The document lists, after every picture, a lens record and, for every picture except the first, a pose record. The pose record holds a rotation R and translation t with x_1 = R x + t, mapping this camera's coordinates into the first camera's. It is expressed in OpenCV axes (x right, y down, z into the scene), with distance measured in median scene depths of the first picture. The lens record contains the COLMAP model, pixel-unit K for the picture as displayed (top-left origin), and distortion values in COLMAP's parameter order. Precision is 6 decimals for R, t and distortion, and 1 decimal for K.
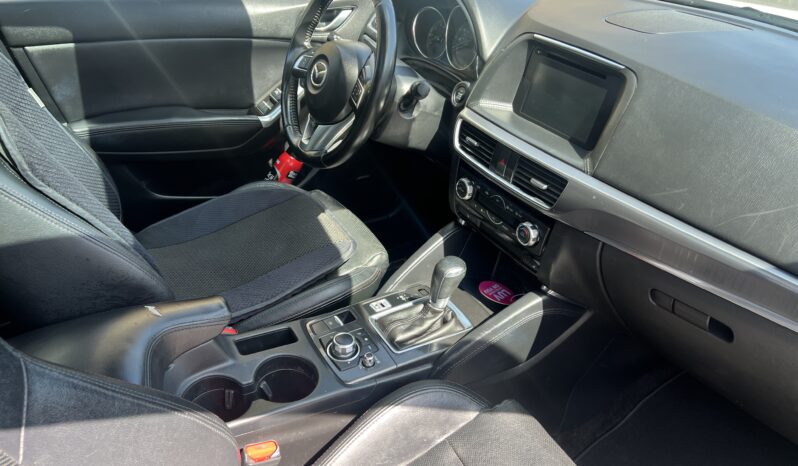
lens RADIAL K [[608.6, 0, 394.8], [0, 608.6, 236.4], [0, 0, 1]] dist [0.061263, -0.082738]
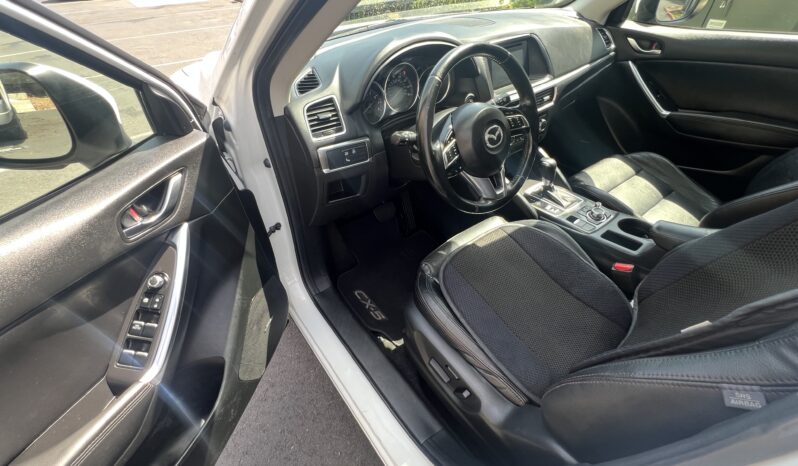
lens RADIAL K [[338.6, 0, 401.8], [0, 338.6, 230.5], [0, 0, 1]] dist [-0.002105, 0.000354]
pose [[-0.135682, -0.656863, 0.741702, -0.763784], [0.554609, 0.569982, 0.606242, -0.716245], [-0.820975, 0.493610, 0.286966, 1.149362]]
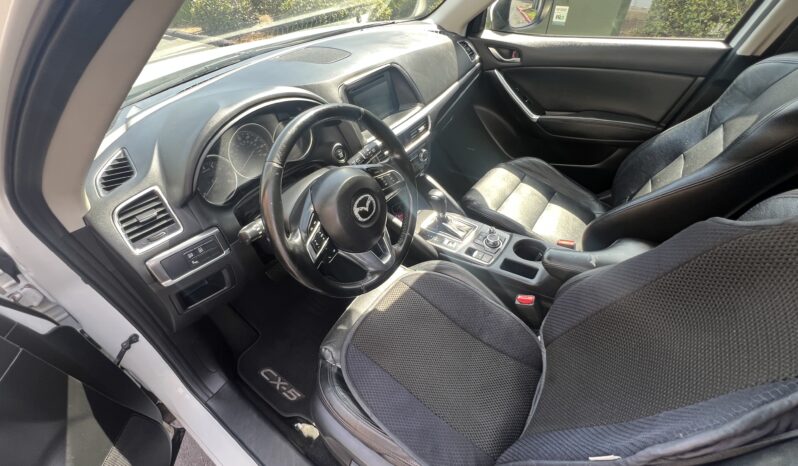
lens RADIAL K [[338.6, 0, 399.6], [0, 338.6, 231.4], [0, 0, 1]] dist [-0.002105, 0.000354]
pose [[-0.421069, -0.611497, 0.669905, -0.599876], [0.515377, 0.446462, 0.731476, -0.689634], [-0.746383, 0.653256, 0.127160, 1.000053]]
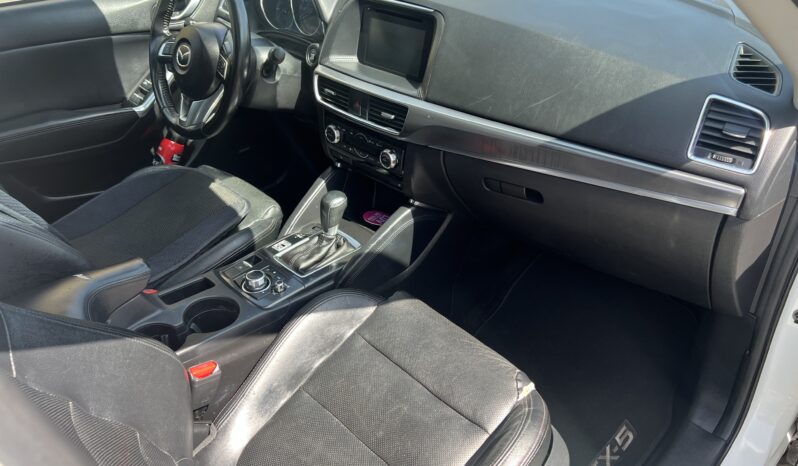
lens RADIAL K [[608.6, 0, 400.1], [0, 608.6, 235.2], [0, 0, 1]] dist [0.061263, -0.082738]
pose [[0.965434, -0.200313, 0.166770, 0.005177], [0.194839, 0.979624, 0.048732, 0.084621], [-0.173134, -0.014554, 0.984791, -0.194202]]
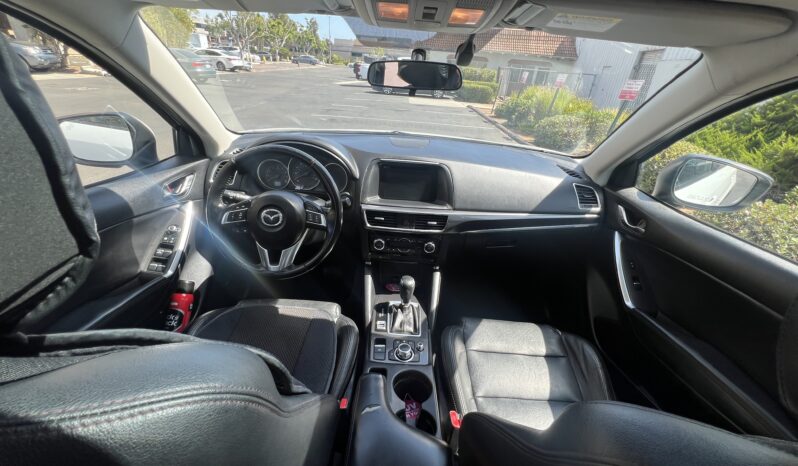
lens RADIAL K [[316.9, 0, 402.2], [0, 316.9, 231.9], [0, 0, 1]] dist [-0.003740, 0.000656]
pose [[0.503833, -0.384473, 0.773519, -0.604438], [0.419519, 0.891694, 0.169957, -0.255896], [-0.755087, 0.238876, 0.610559, 0.363899]]
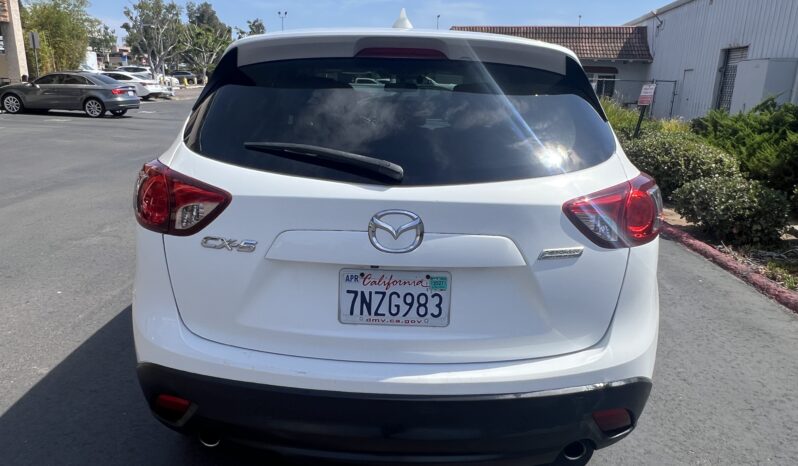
lens RADIAL K [[564.1, 0, 396.4], [0, 564.1, 238.6], [0, 0, 1]] dist [-0.004990, -0.003378]
pose [[0.506740, -0.234263, 0.829660, -3.180285], [0.456124, 0.889493, -0.027434, 0.523673], [-0.731550, 0.392330, 0.557595, -0.930611]]
